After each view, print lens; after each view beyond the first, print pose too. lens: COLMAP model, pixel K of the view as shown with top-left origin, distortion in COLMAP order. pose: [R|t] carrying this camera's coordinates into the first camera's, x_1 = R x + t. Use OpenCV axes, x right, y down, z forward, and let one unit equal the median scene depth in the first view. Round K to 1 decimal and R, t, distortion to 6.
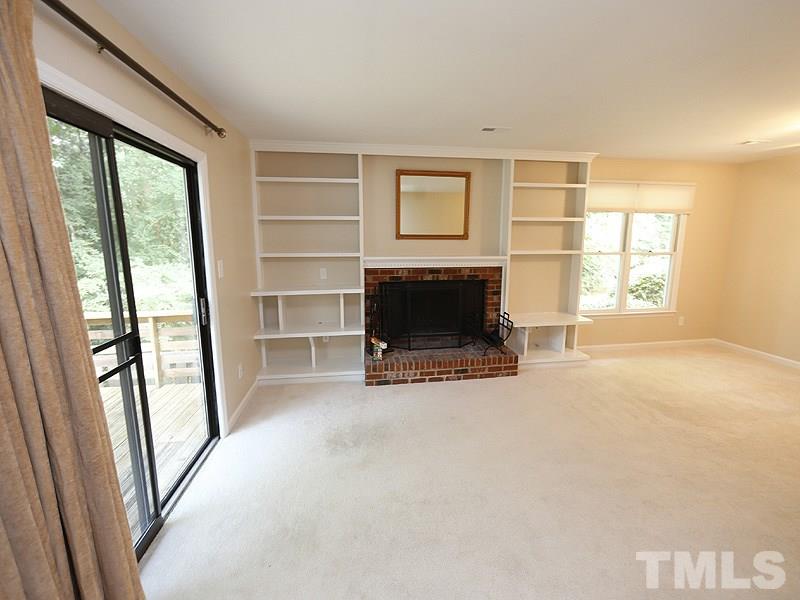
lens RADIAL K [[318.0, 0, 398.2], [0, 318.0, 286.5], [0, 0, 1]] dist [-0.001305, 0.000099]
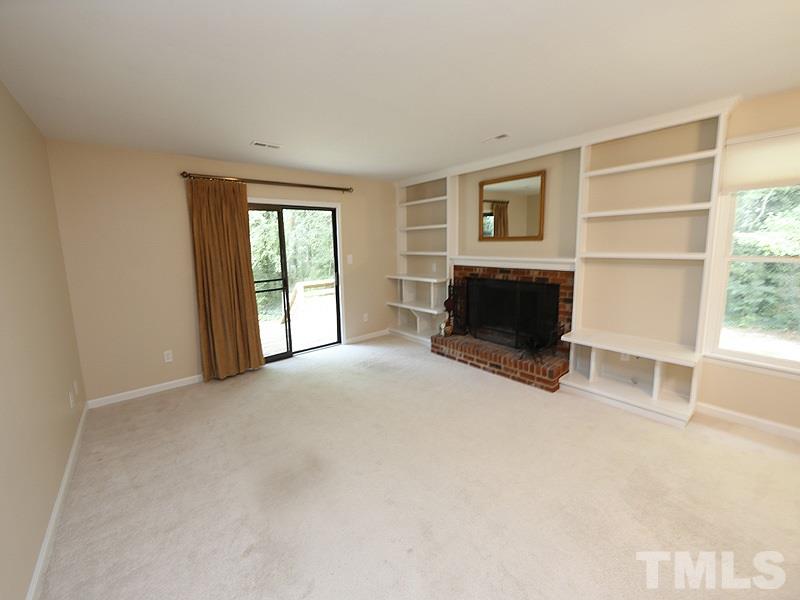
lens RADIAL K [[318.0, 0, 398.2], [0, 318.0, 286.5], [0, 0, 1]] dist [-0.001305, 0.000099]
pose [[0.529304, 0.104686, -0.841949, 0.845619], [-0.100126, 0.993131, 0.060537, -0.026055], [0.842503, 0.052258, 0.536150, 0.139964]]
